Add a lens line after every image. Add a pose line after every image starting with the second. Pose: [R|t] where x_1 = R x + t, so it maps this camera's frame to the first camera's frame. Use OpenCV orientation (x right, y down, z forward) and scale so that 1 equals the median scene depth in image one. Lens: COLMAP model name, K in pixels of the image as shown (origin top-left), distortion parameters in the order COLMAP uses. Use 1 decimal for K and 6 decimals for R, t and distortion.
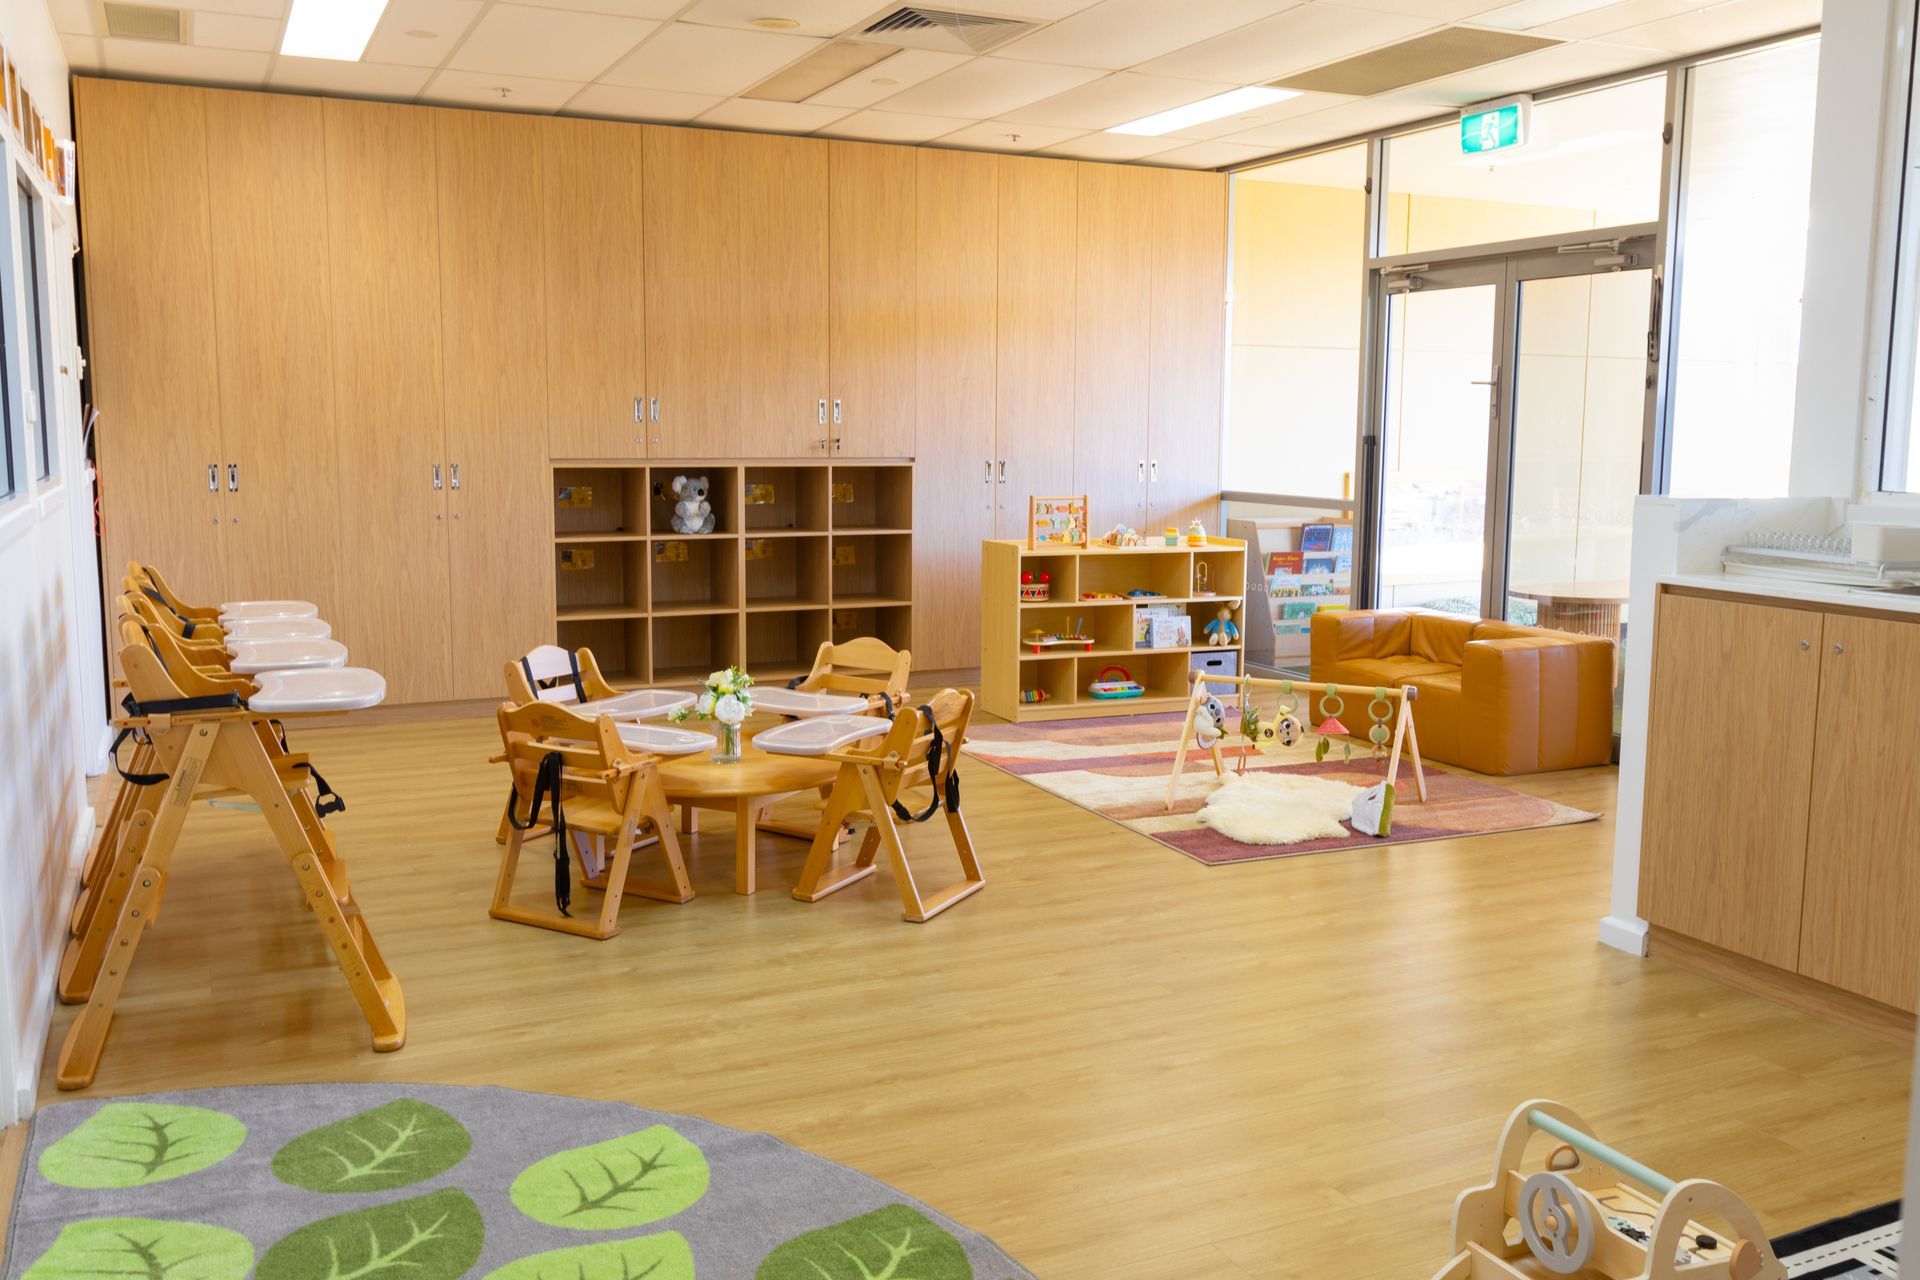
lens RADIAL K [[1678.9, 0, 960.0], [0, 1678.9, 640.0], [0, 0, 1]] dist [0.006678, 0.001355]
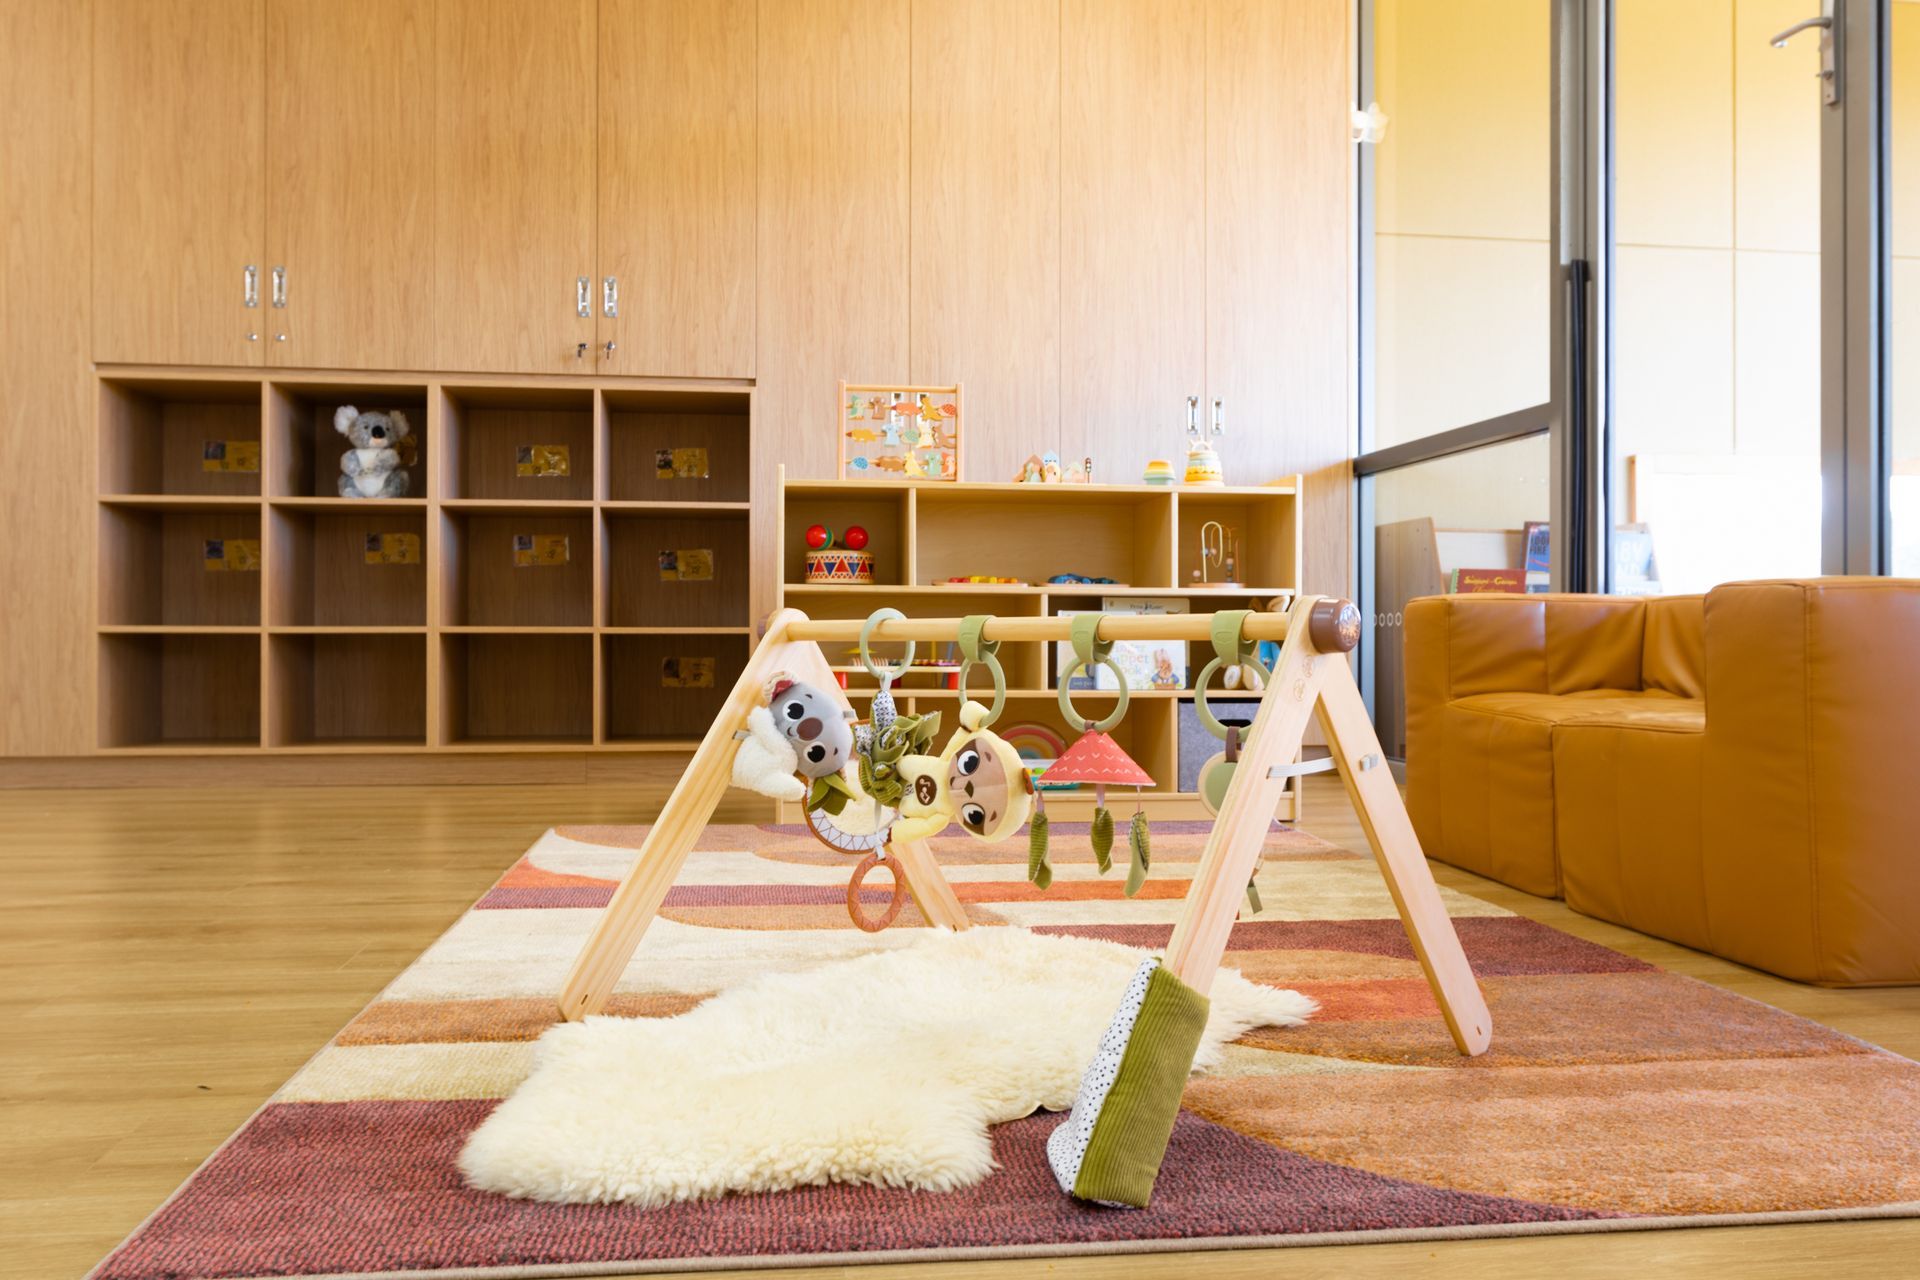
lens RADIAL K [[1525.0, 0, 960.0], [0, 1525.0, 640.0], [0, 0, 1]] dist [-0.001165, -0.001802]
pose [[0.955075, -0.004821, -0.296324, 0.211515], [-0.034277, 0.991361, -0.126605, 0.049154], [0.294374, 0.131074, 0.946659, 0.568421]]
